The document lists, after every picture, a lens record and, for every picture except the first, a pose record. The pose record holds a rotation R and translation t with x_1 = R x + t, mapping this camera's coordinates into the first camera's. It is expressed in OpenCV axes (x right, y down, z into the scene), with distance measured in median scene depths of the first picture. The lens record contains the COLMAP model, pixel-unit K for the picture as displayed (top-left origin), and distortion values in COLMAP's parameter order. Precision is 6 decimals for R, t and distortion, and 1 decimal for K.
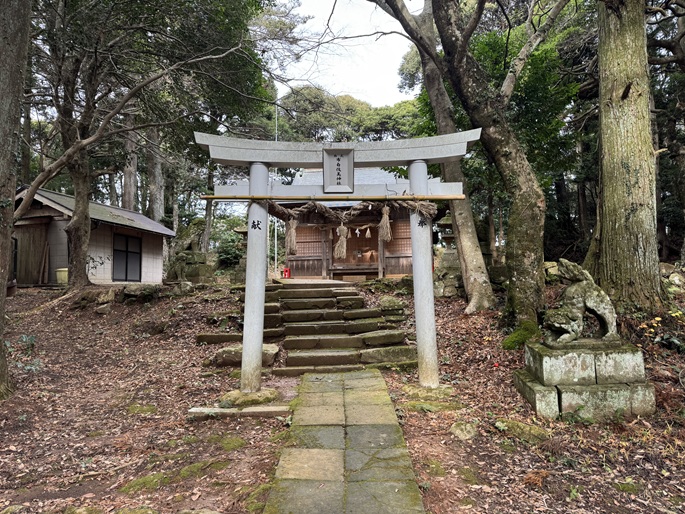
lens RADIAL K [[403.8, 0, 342.5], [0, 403.8, 257.0], [0, 0, 1]] dist [0.001064, 0.000079]
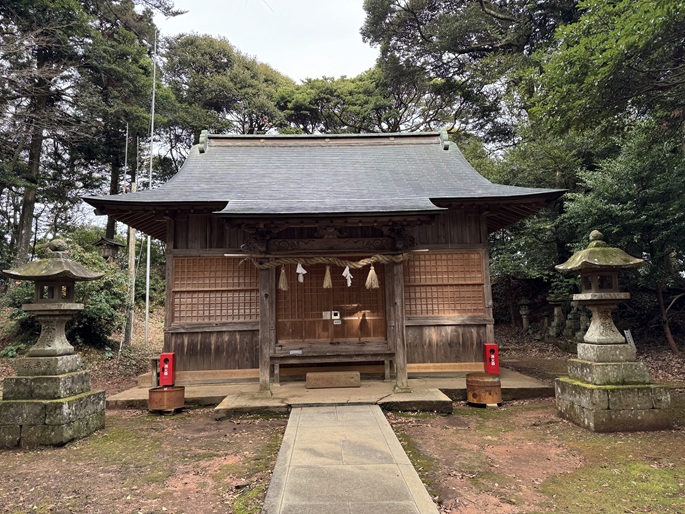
lens RADIAL K [[403.8, 0, 342.5], [0, 403.8, 257.0], [0, 0, 1]] dist [0.001064, 0.000079]
pose [[0.963595, 0.019812, 0.266632, -0.048847], [-0.011070, 0.999352, -0.034248, -0.039299], [-0.267137, 0.030049, 0.963190, 0.352935]]
